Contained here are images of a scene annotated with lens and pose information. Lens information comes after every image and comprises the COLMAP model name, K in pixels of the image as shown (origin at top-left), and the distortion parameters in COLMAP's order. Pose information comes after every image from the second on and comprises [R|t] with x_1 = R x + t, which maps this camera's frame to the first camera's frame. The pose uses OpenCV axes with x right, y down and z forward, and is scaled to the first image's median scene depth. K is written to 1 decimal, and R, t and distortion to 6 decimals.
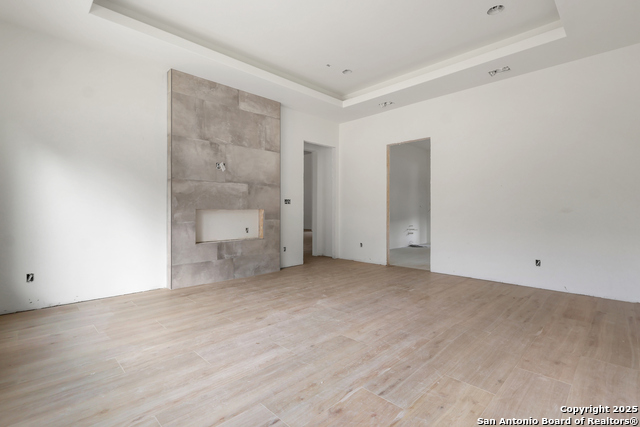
lens RADIAL K [[305.9, 0, 315.8], [0, 305.9, 212.5], [0, 0, 1]] dist [-0.002854, 0.000022]
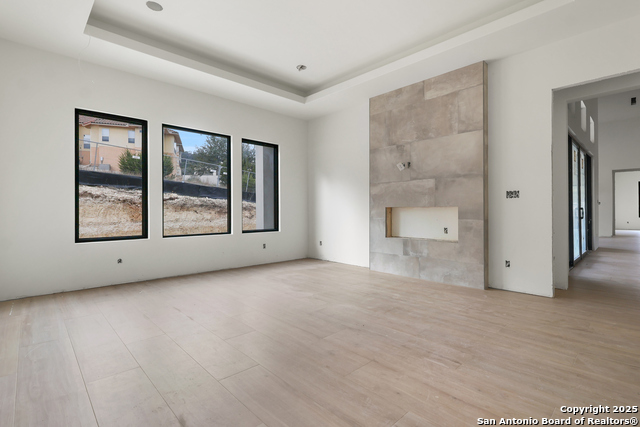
lens RADIAL K [[305.9, 0, 316.2], [0, 305.9, 212.1], [0, 0, 1]] dist [-0.002854, 0.000022]
pose [[-0.022877, 0.007111, -0.999713, 0.720029], [-0.001390, 0.999974, 0.007145, -0.000475], [0.999737, 0.001553, -0.022866, 0.705355]]
